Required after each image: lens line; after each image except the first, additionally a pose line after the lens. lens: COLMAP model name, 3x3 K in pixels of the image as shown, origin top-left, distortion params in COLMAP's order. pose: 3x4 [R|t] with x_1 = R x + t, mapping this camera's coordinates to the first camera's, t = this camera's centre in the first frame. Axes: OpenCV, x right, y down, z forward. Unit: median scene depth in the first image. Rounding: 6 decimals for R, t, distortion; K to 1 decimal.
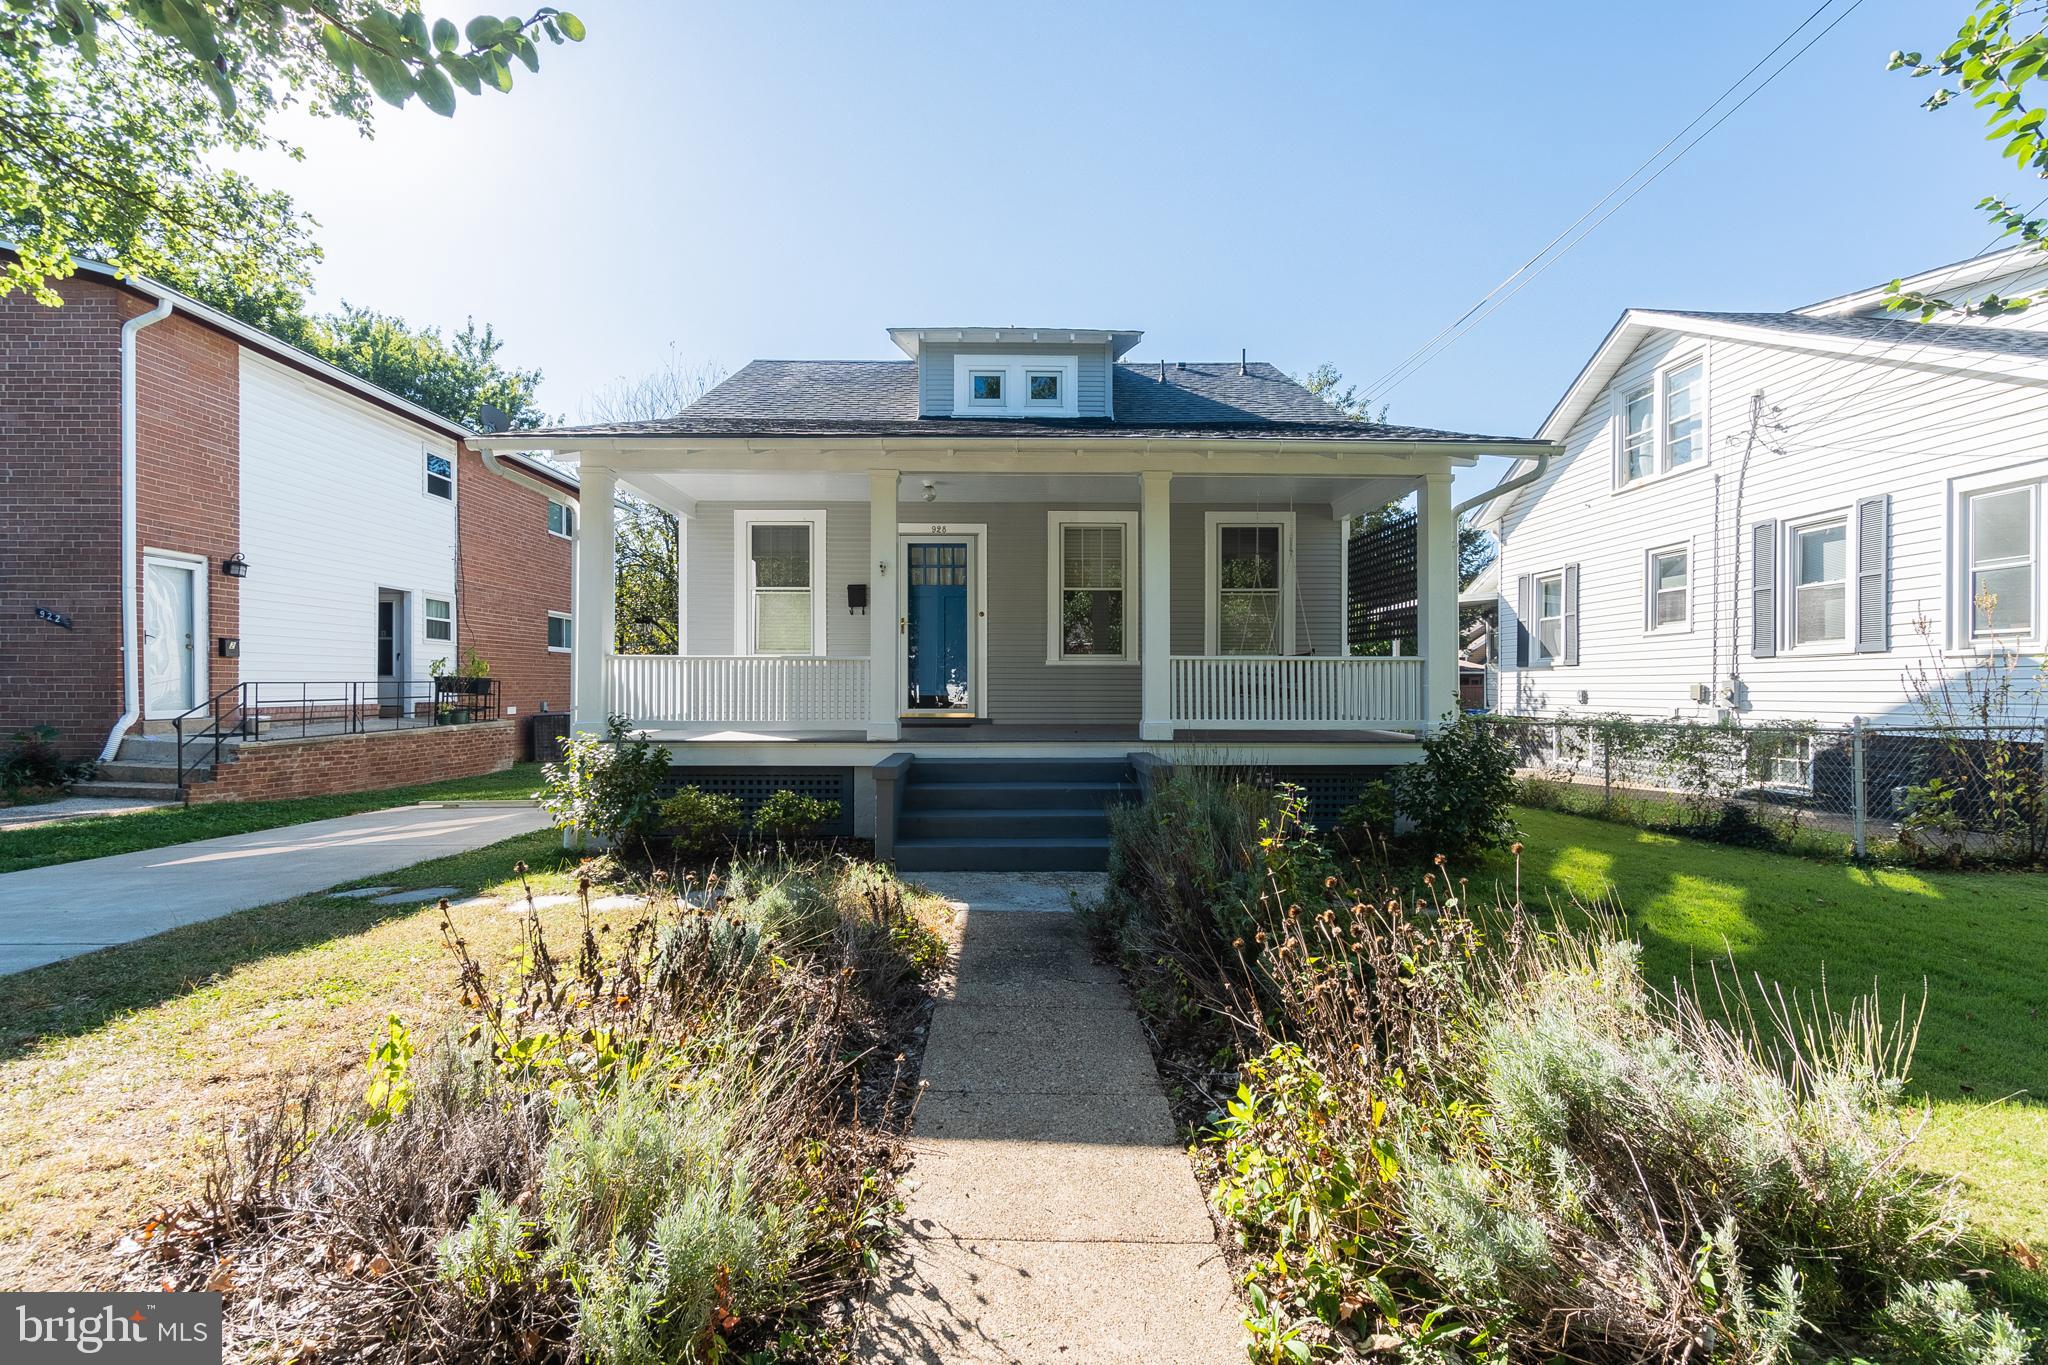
lens RADIAL K [[924.7, 0, 1023.1], [0, 924.7, 692.6], [0, 0, 1]] dist [0.002776, 0.000484]
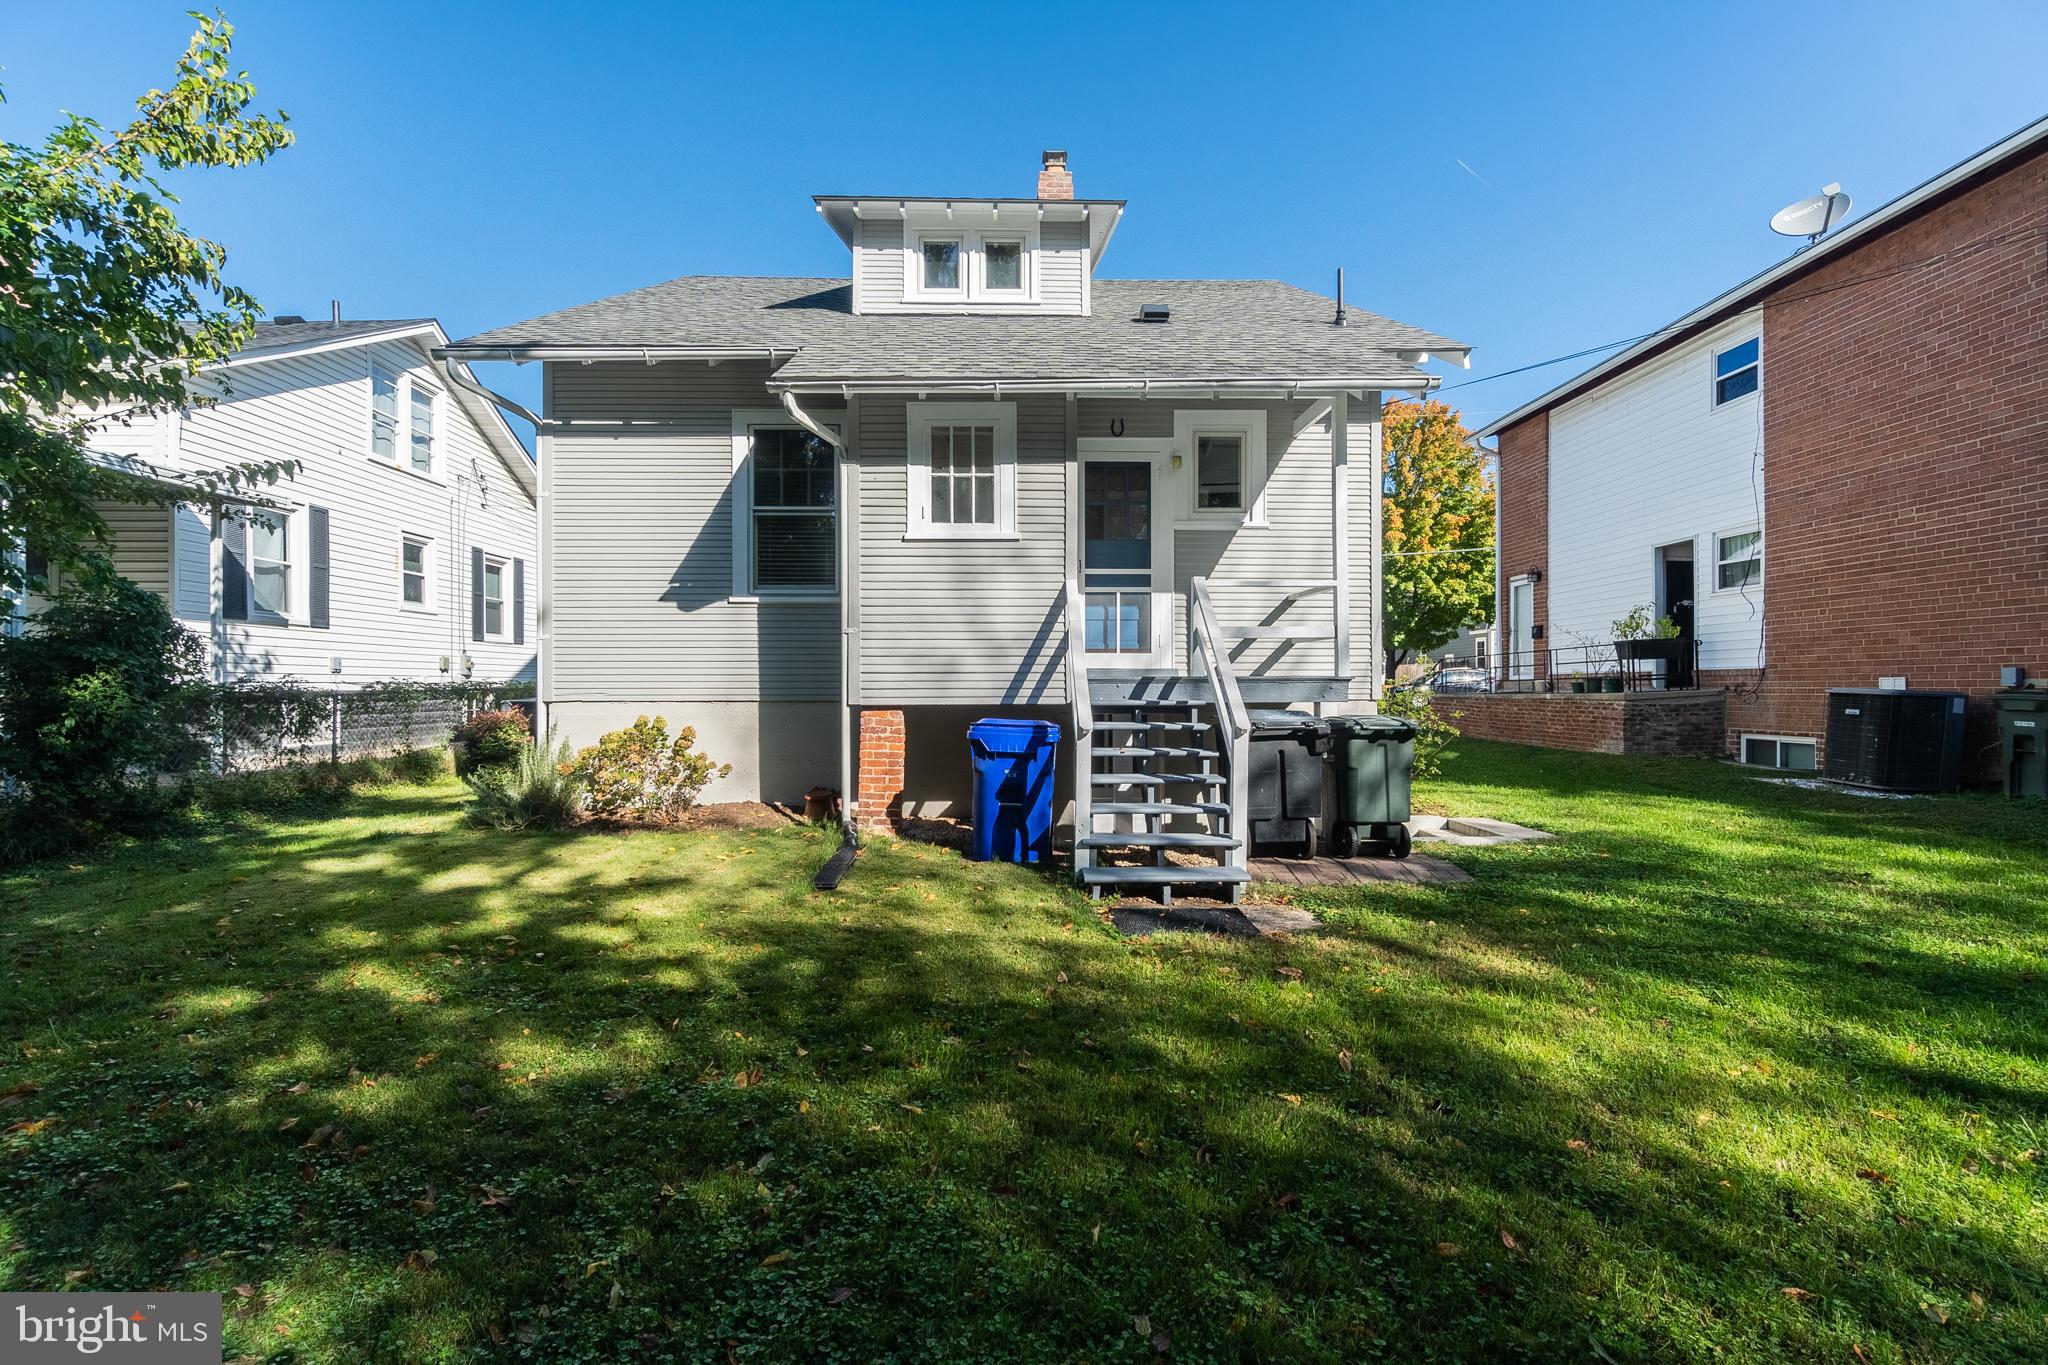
lens RADIAL K [[924.7, 0, 1022.7], [0, 924.7, 684.5], [0, 0, 1]] dist [0.002776, 0.000484]
pose [[-0.999924, 0.000205, 0.012316, -0.057900], [0.000258, 0.999991, 0.004319, 0.020987], [-0.012315, 0.004322, -0.999915, 1.903007]]
